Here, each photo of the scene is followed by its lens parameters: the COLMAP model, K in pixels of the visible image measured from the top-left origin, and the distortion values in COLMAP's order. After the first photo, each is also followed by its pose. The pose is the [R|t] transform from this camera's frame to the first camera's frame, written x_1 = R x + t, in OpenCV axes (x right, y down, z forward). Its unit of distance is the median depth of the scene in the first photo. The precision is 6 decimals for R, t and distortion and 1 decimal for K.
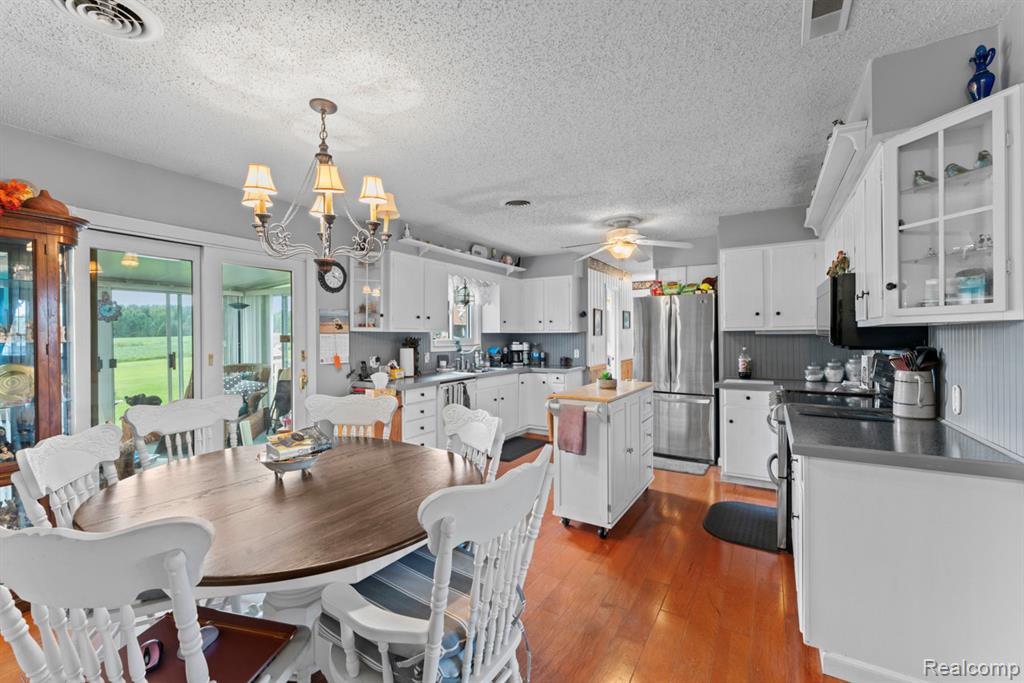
lens RADIAL K [[420.2, 0, 512.0], [0, 420.2, 341.5], [0, 0, 1]] dist [0.000528, 0.000035]
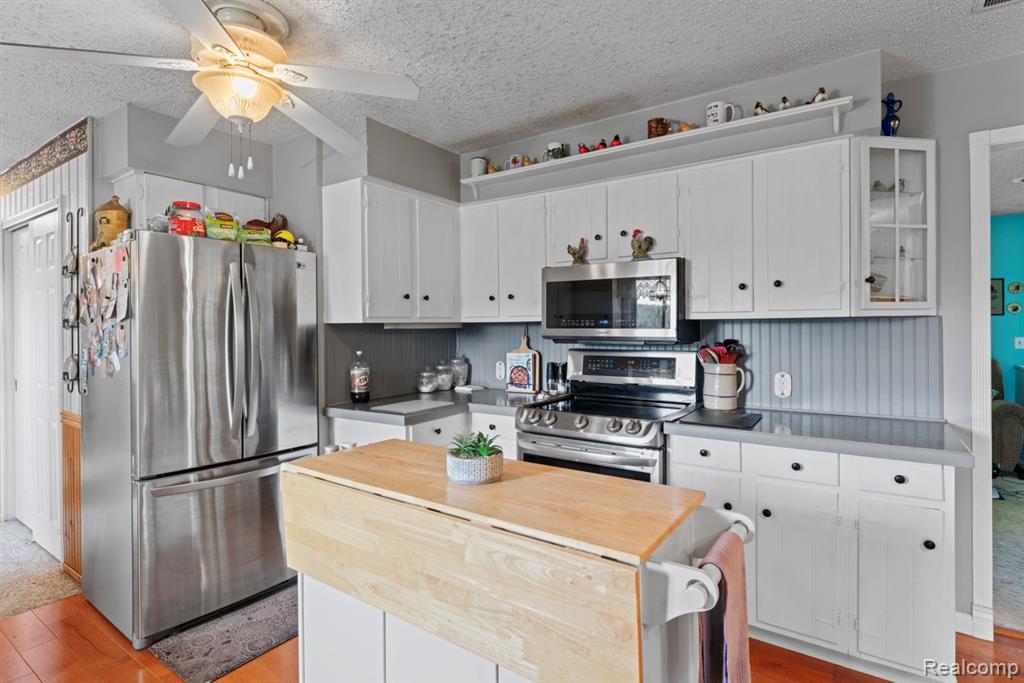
lens RADIAL K [[518.2, 0, 511.3], [0, 518.2, 330.6], [0, 0, 1]] dist [-0.000183, 0.000000]
pose [[0.058153, -0.002442, 0.998305, -0.111421], [0.020788, 0.999783, 0.001234, -0.007399], [-0.998091, 0.020681, 0.058191, 0.486758]]
